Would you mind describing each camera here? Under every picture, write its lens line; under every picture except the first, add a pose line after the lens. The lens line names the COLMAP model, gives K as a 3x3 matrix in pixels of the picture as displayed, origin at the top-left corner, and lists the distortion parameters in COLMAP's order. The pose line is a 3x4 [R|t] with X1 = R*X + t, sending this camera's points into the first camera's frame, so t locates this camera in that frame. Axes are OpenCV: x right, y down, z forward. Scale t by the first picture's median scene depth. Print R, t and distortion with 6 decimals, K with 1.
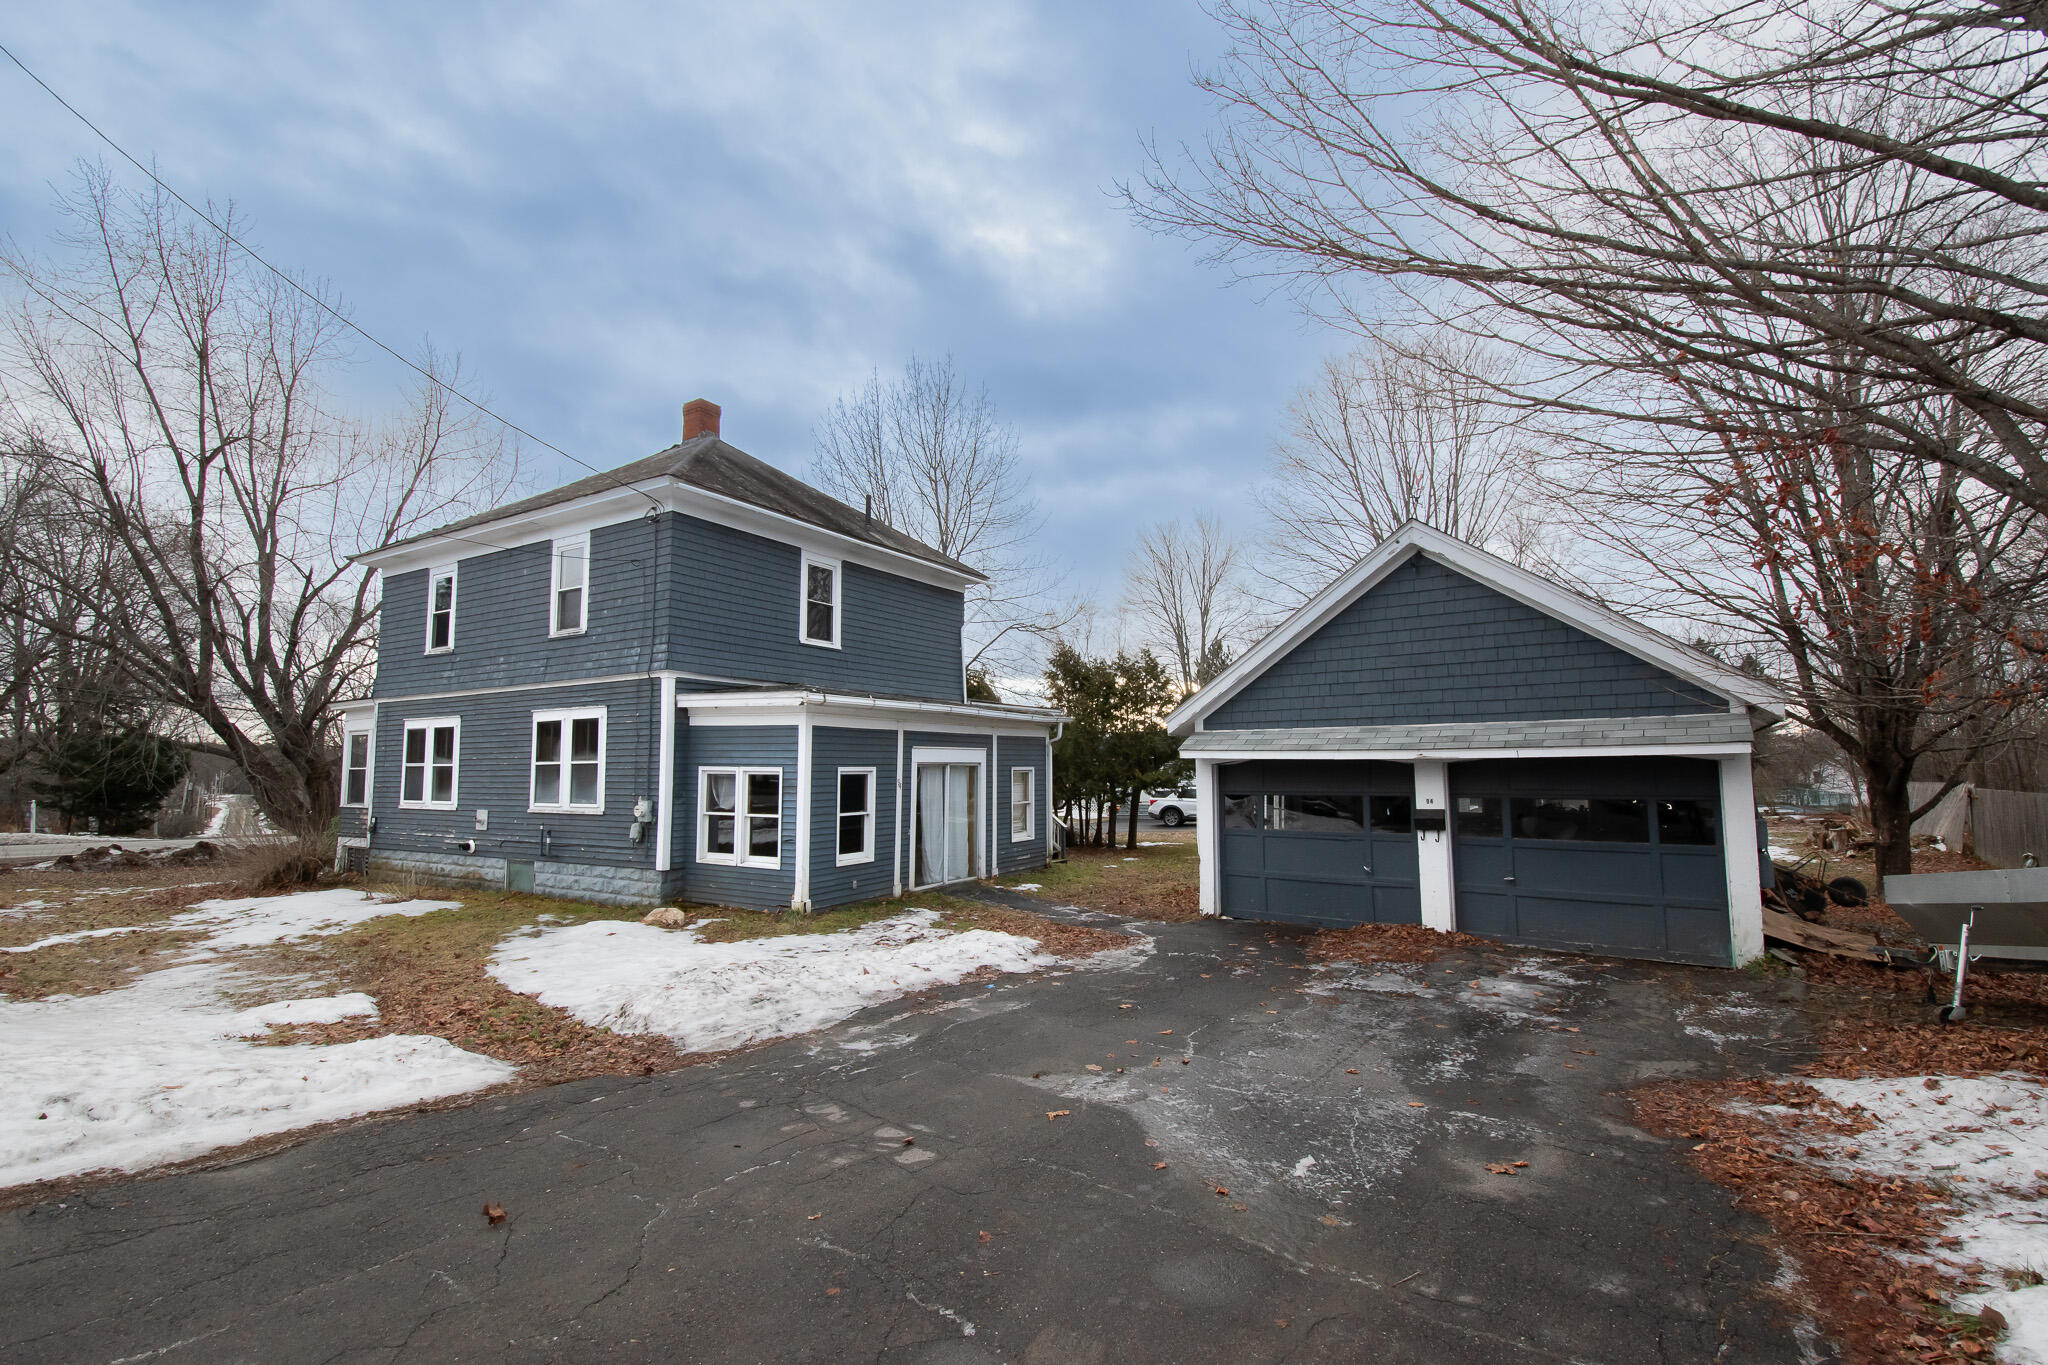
lens RADIAL K [[922.2, 0, 1039.1], [0, 922.2, 680.4], [0, 0, 1]] dist [0.012498, -0.023891]
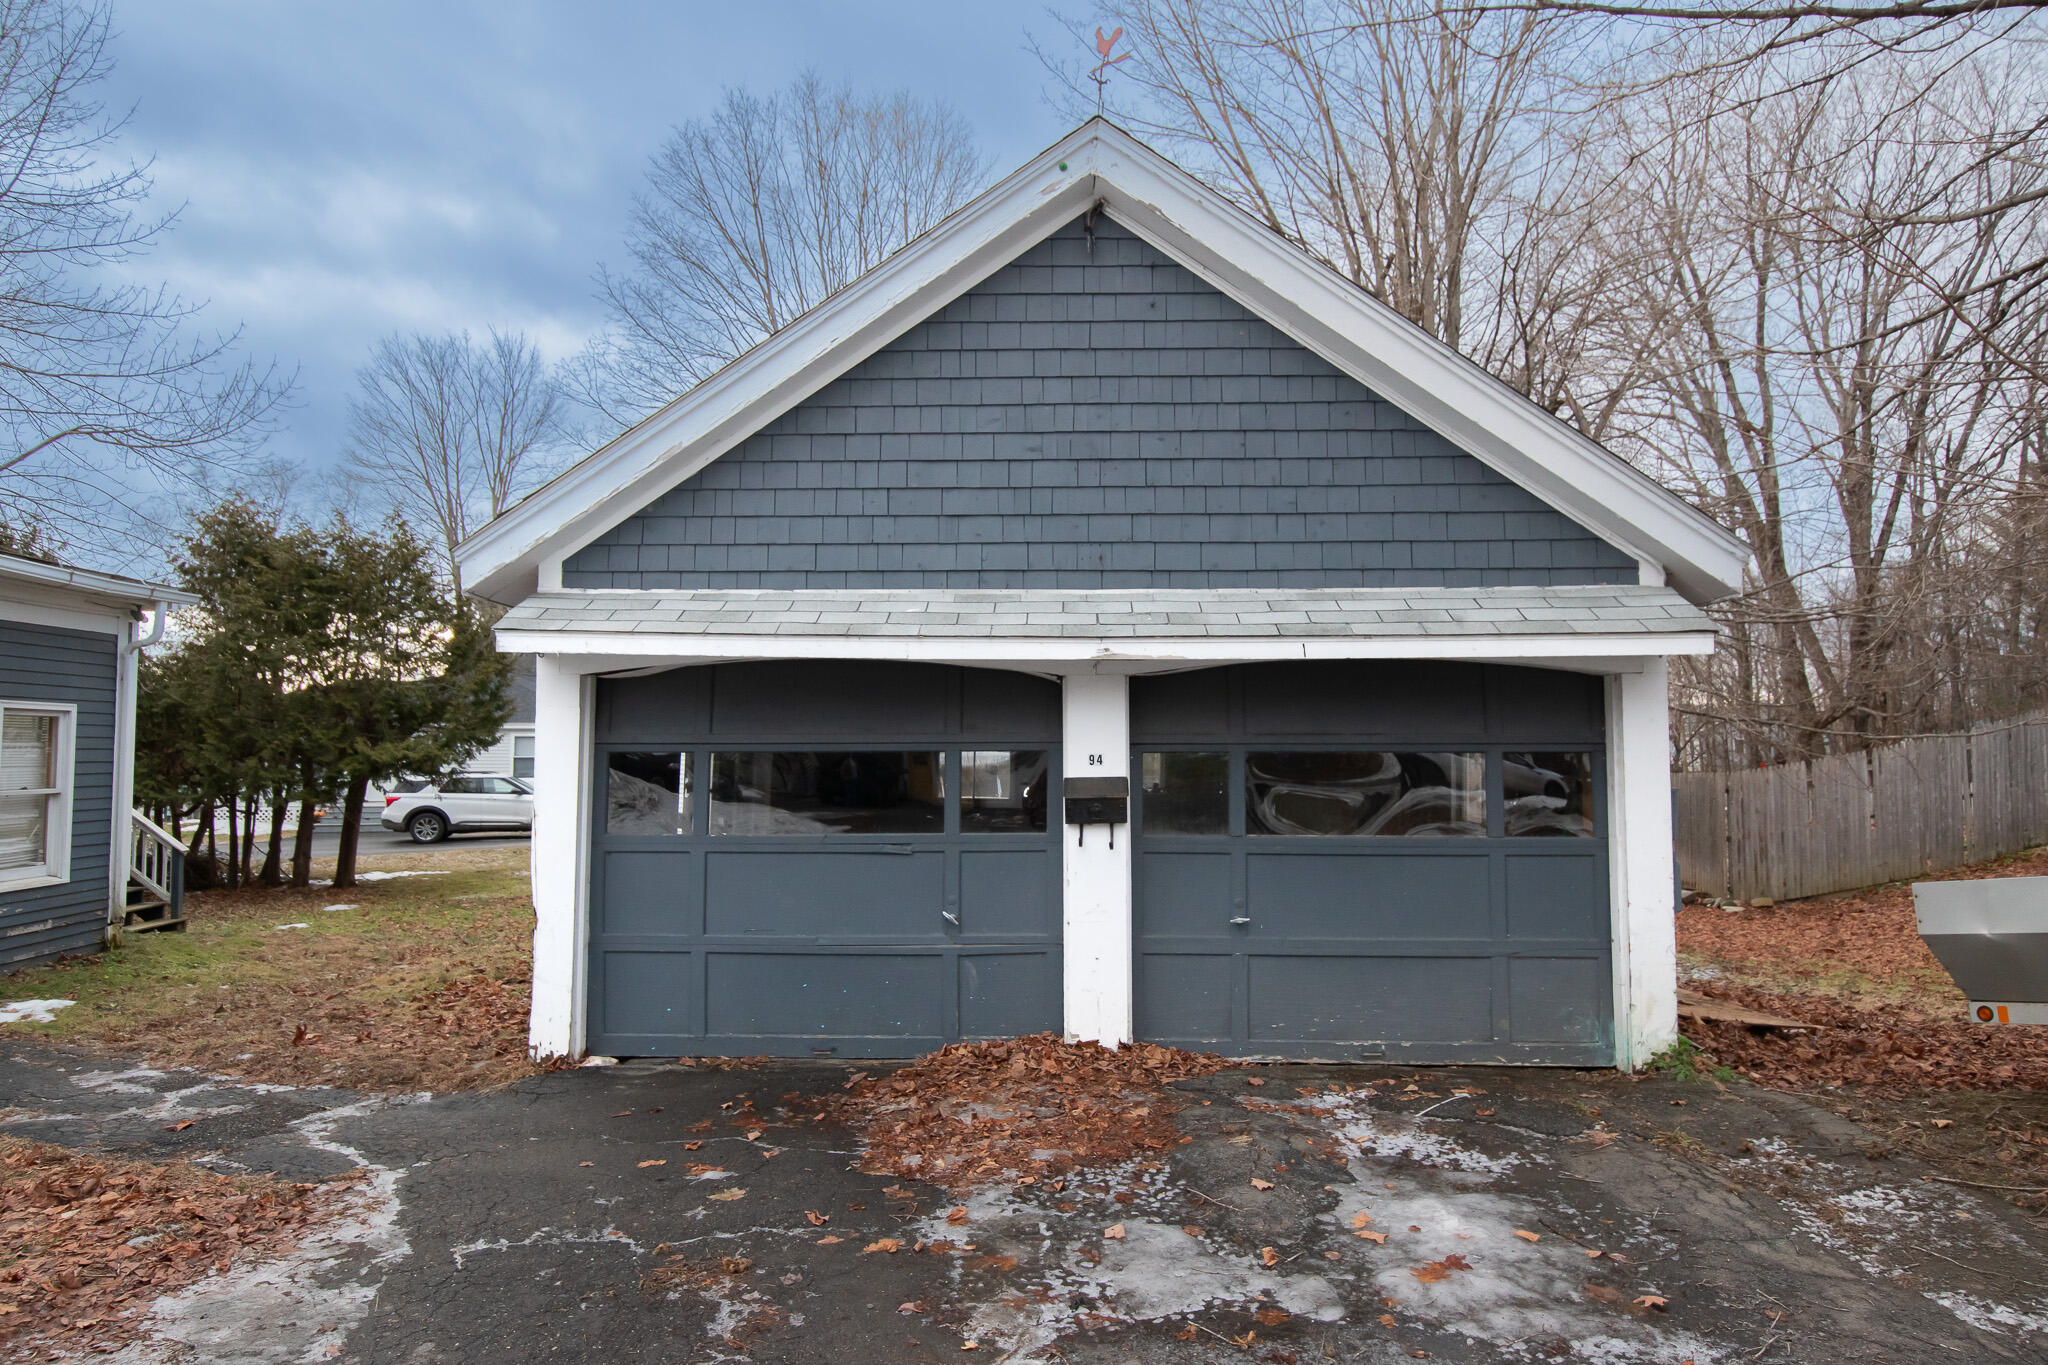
lens RADIAL K [[1231.8, 0, 1024.0], [0, 1231.8, 682.5], [0, 0, 1]] dist [0.030623, -0.037423]
pose [[0.827893, 0.038434, 0.559567, 0.052342], [-0.056546, 0.998286, 0.015094, 0.080991], [-0.558028, -0.044138, 0.828647, 0.490390]]
